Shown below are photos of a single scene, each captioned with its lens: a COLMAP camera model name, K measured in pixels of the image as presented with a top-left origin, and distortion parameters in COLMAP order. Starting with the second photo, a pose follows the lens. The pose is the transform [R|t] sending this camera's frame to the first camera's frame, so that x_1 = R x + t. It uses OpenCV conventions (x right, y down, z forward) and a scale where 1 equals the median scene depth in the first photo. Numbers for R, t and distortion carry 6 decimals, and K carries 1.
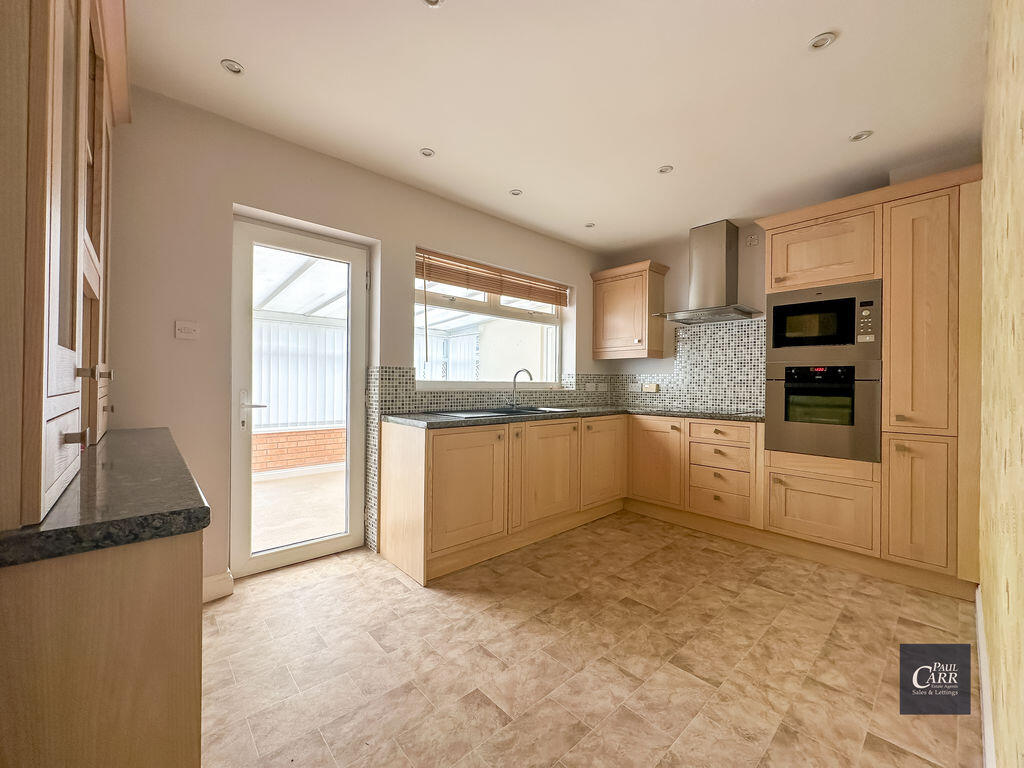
lens RADIAL K [[407.8, 0, 510.9], [0, 407.8, 383.1], [0, 0, 1]] dist [0.000159, 0.000155]
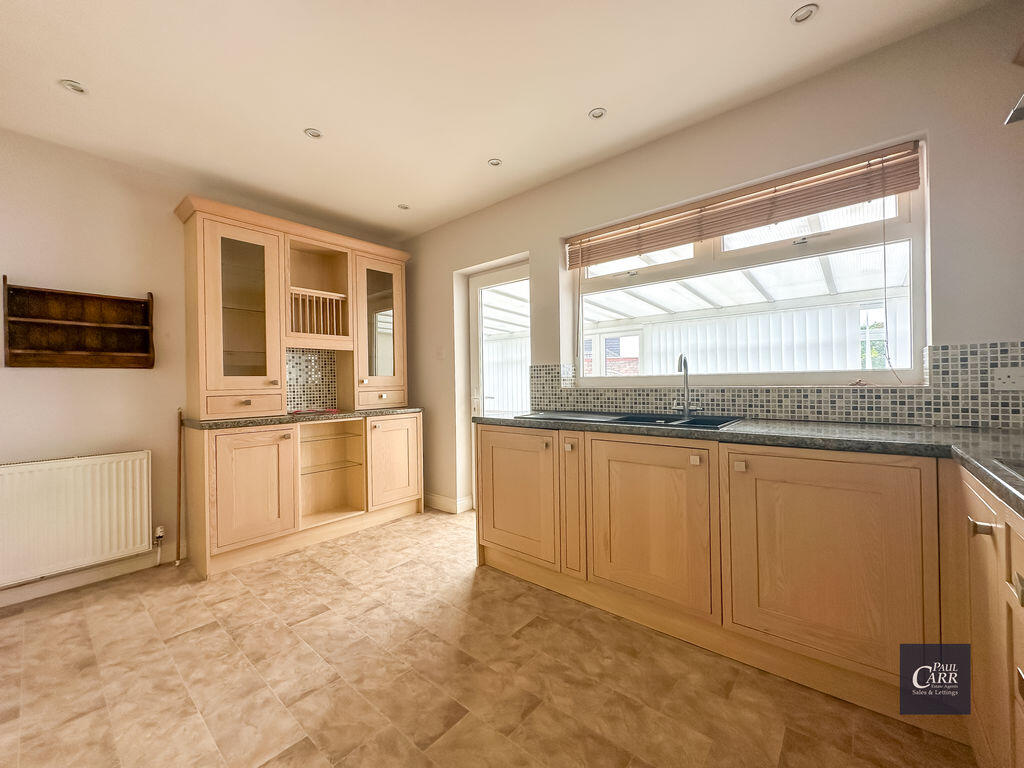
lens RADIAL K [[407.8, 0, 510.9], [0, 407.8, 383.1], [0, 0, 1]] dist [0.000159, 0.000155]
pose [[0.131797, -0.009214, -0.991234, 0.743935], [0.018607, 0.999804, -0.006820, 0.011775], [0.991102, -0.017545, 0.131943, 0.791371]]
